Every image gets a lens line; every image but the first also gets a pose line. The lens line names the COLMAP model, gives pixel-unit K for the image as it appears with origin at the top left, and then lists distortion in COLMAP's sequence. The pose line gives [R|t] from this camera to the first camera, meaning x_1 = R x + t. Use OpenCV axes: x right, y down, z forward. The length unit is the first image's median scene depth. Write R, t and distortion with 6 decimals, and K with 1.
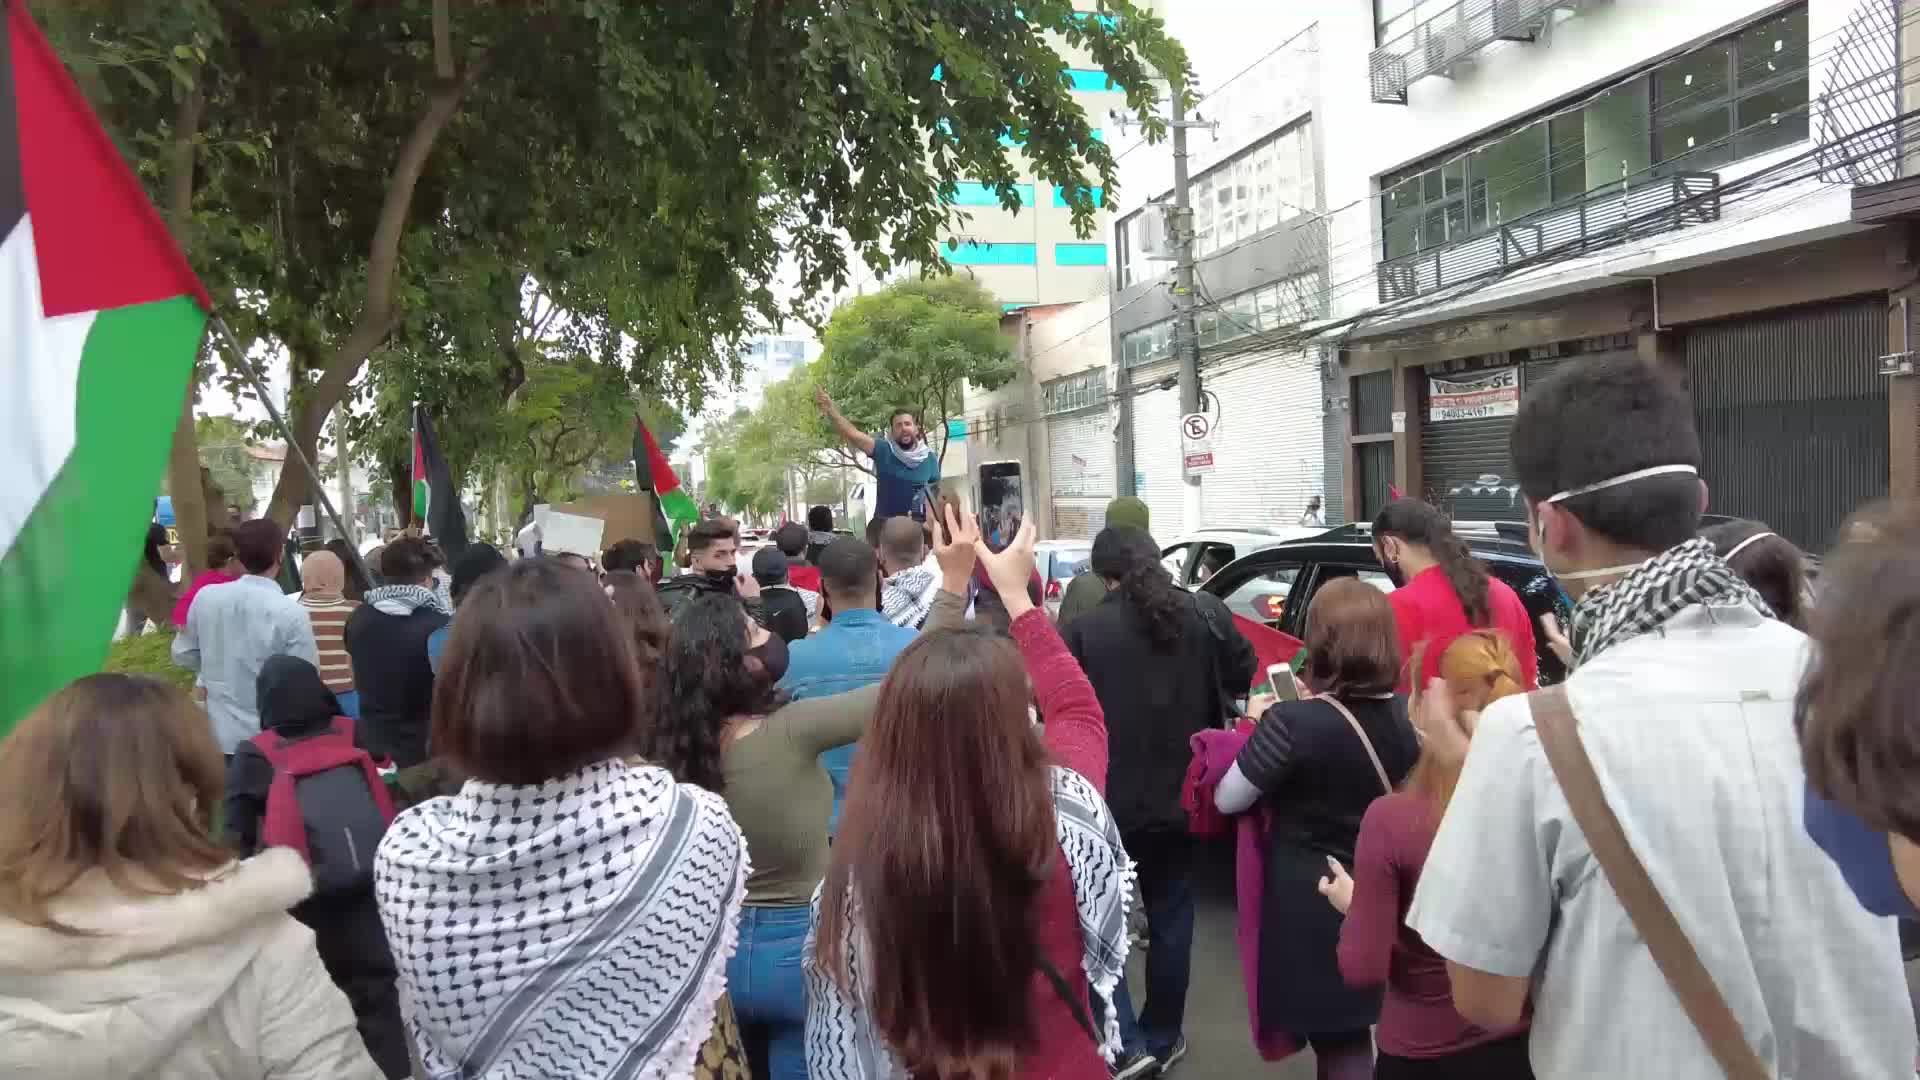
lens RADIAL K [[1487.4, 0, 960.0], [0, 1487.4, 540.0], [0, 0, 1]] dist [-0.001585, 0.000503]
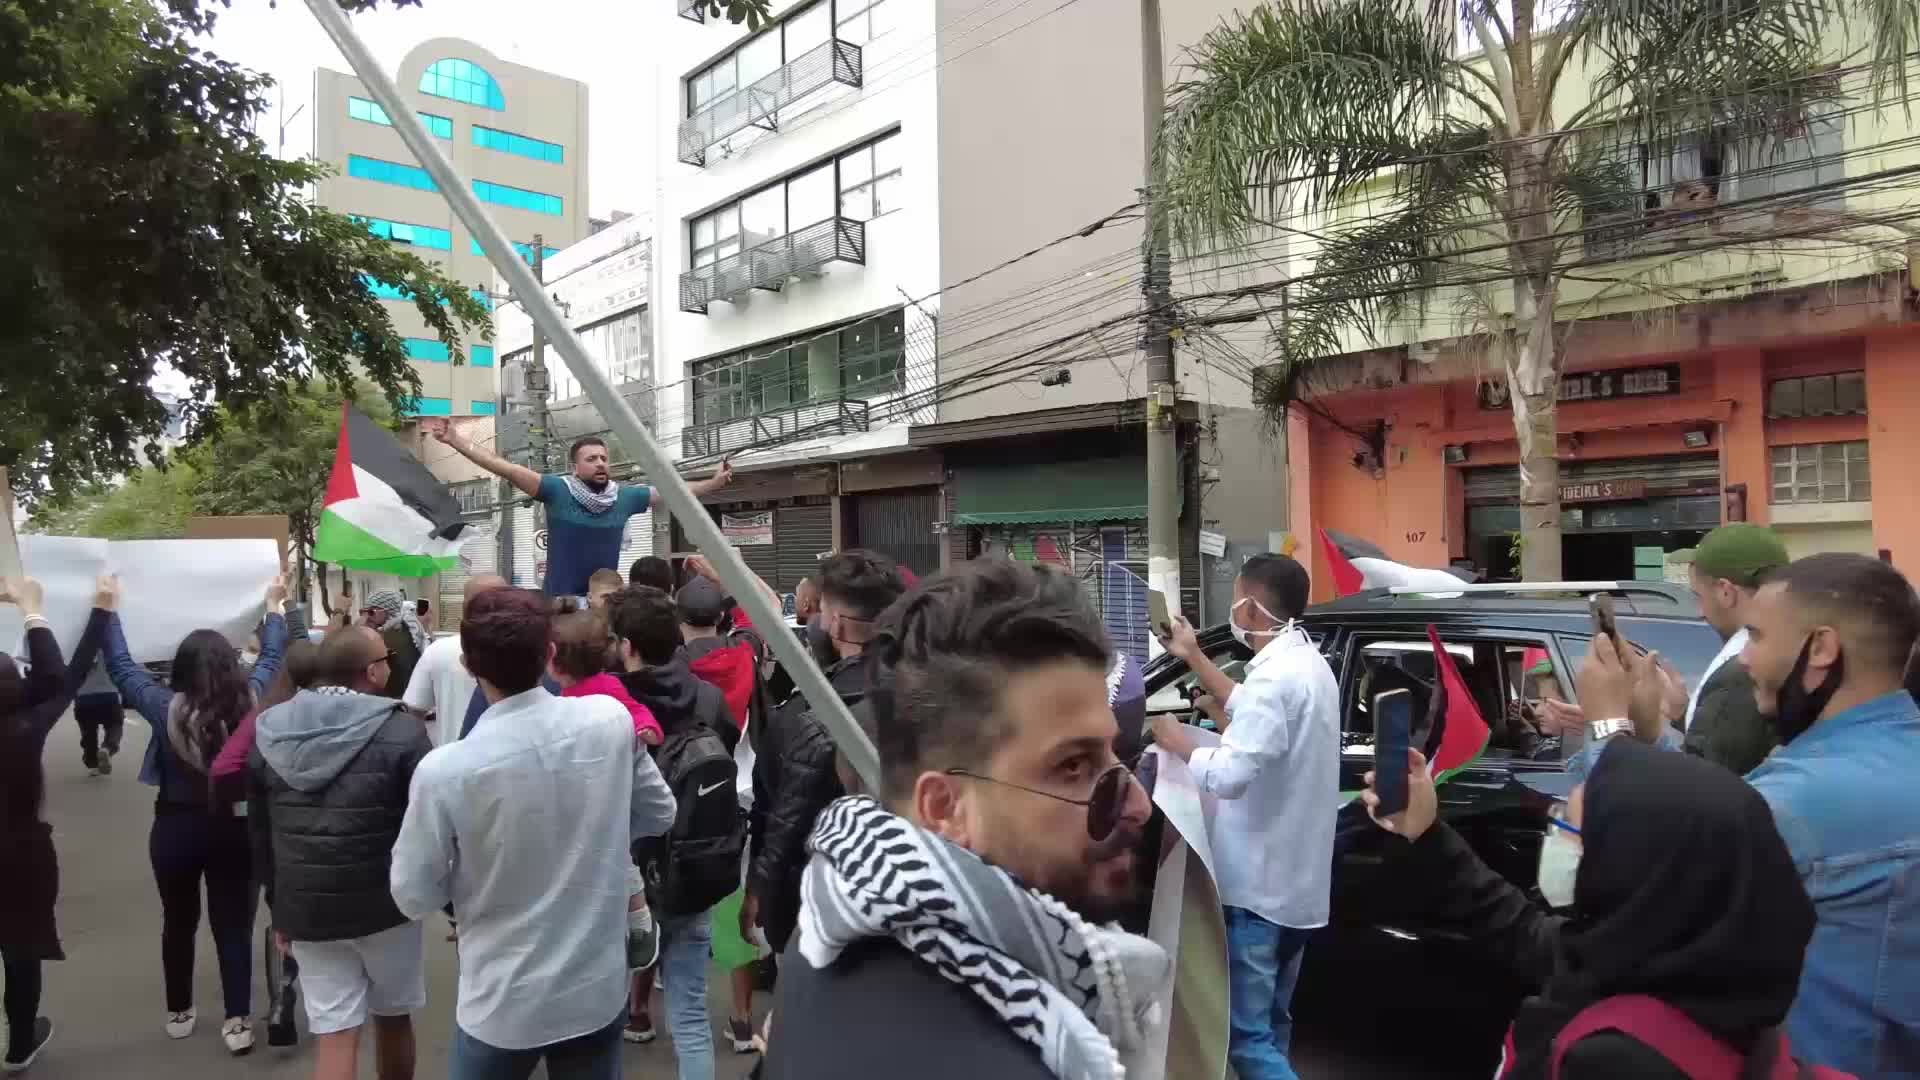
lens RADIAL K [[1253.2, 0, 961.5], [0, 1253.2, 562.6], [0, 0, 1]] dist [-0.001487, -0.000263]
pose [[0.896545, 0.045838, 0.440575, 0.016074], [-0.020004, 0.997806, -0.063105, 0.004630], [-0.442501, 0.047763, 0.895495, -0.175677]]
